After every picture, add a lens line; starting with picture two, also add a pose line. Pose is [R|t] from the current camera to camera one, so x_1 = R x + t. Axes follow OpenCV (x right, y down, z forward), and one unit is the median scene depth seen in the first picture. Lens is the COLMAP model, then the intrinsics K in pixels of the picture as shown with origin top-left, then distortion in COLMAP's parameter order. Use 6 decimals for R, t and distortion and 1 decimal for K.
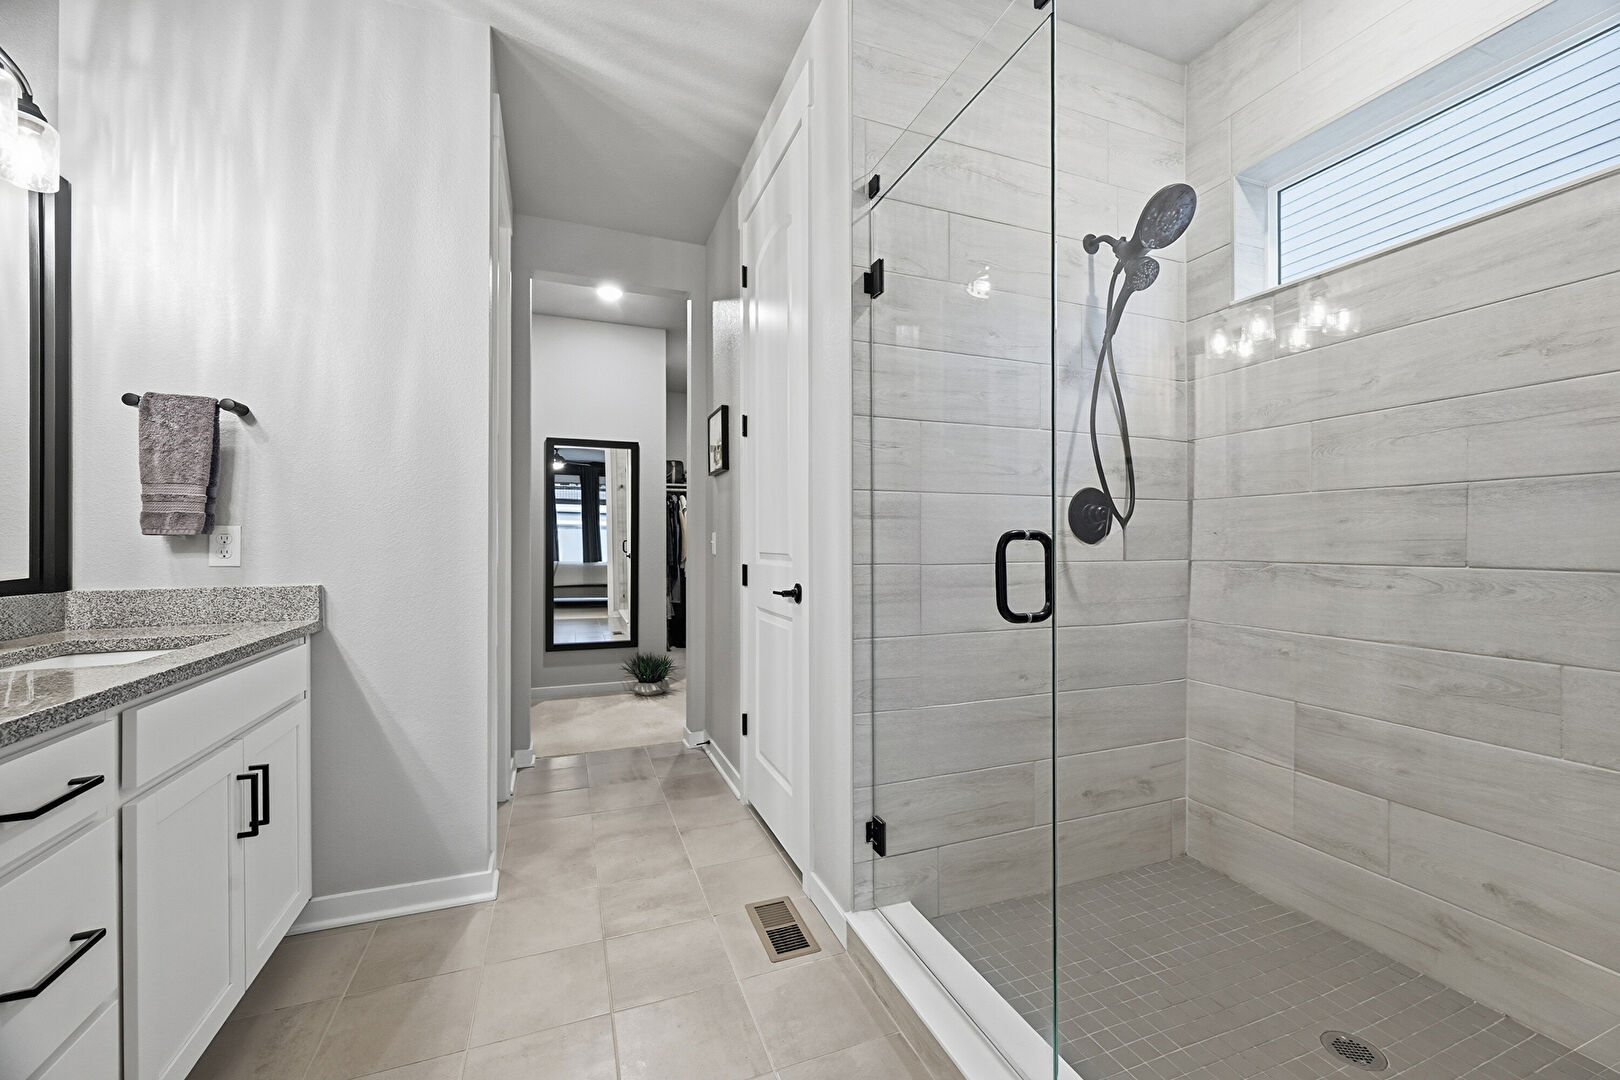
lens RADIAL K [[639.4, 0, 809.9], [0, 639.4, 543.9], [0, 0, 1]] dist [-0.000276, 0.000353]
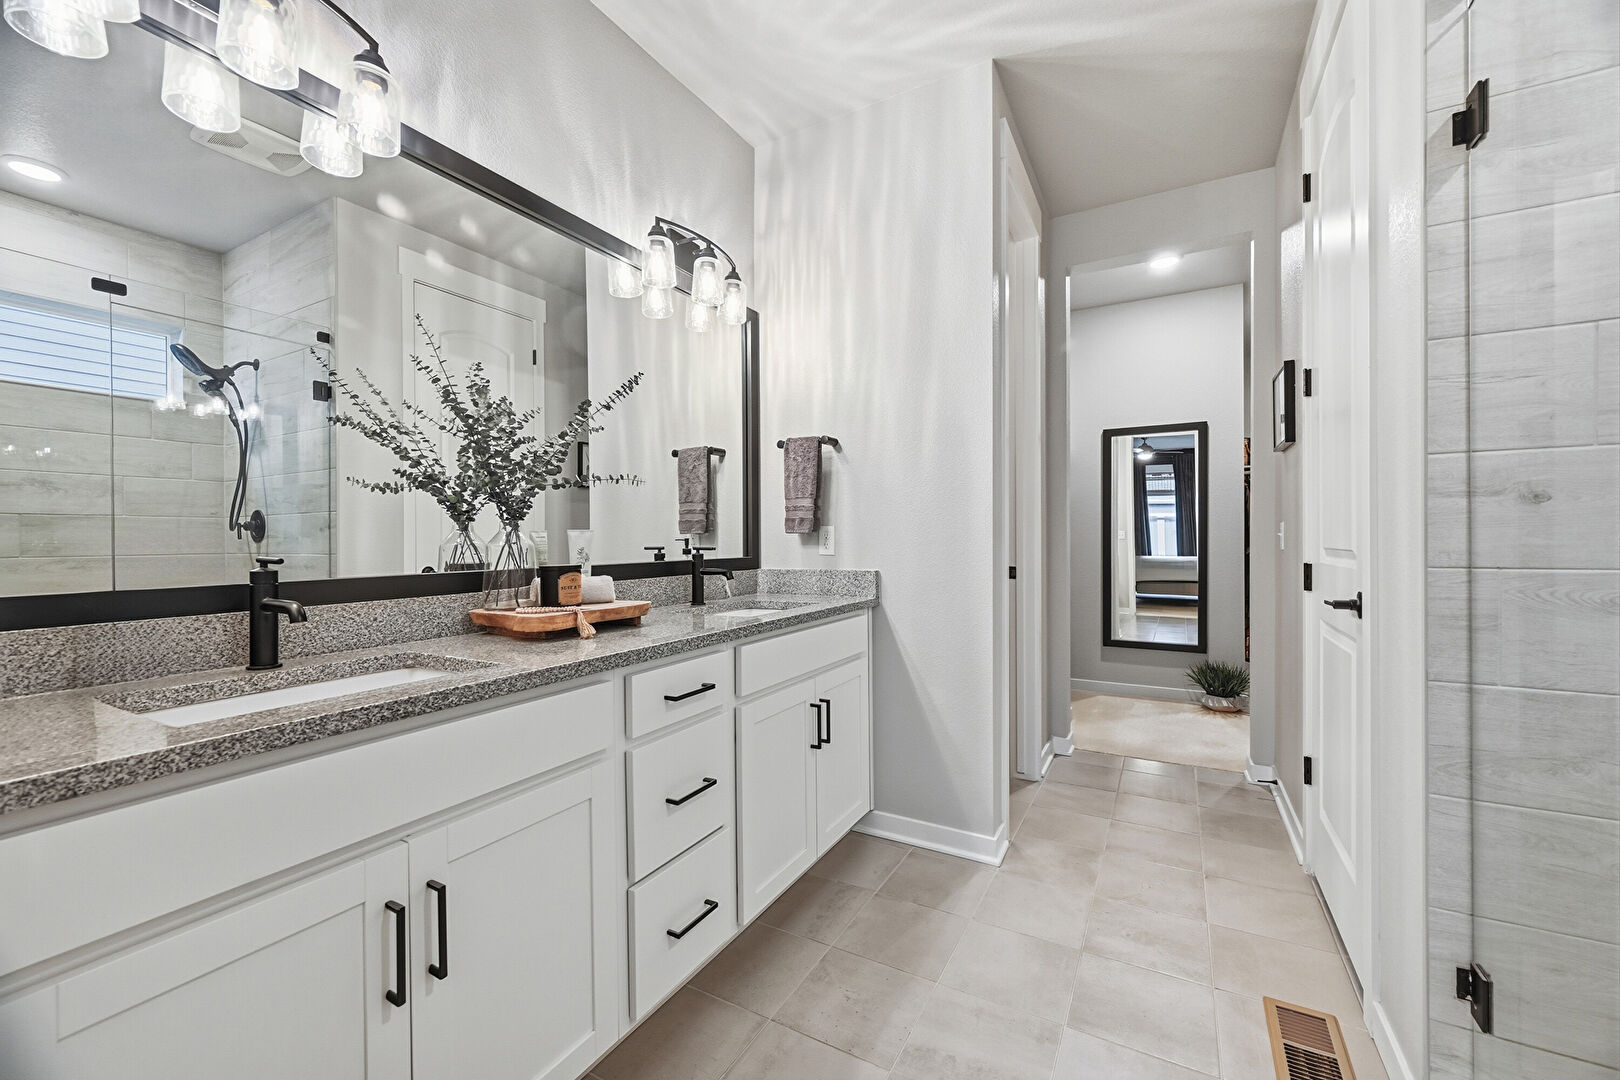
lens RADIAL K [[636.5, 0, 838.4], [0, 636.5, 543.7], [0, 0, 1]] dist [0.000869, 0.000241]
pose [[0.651707, 0.002669, -0.758466, 0.156152], [0.005170, 0.999955, 0.007961, -0.000618], [0.758453, -0.009110, 0.651664, 0.100886]]
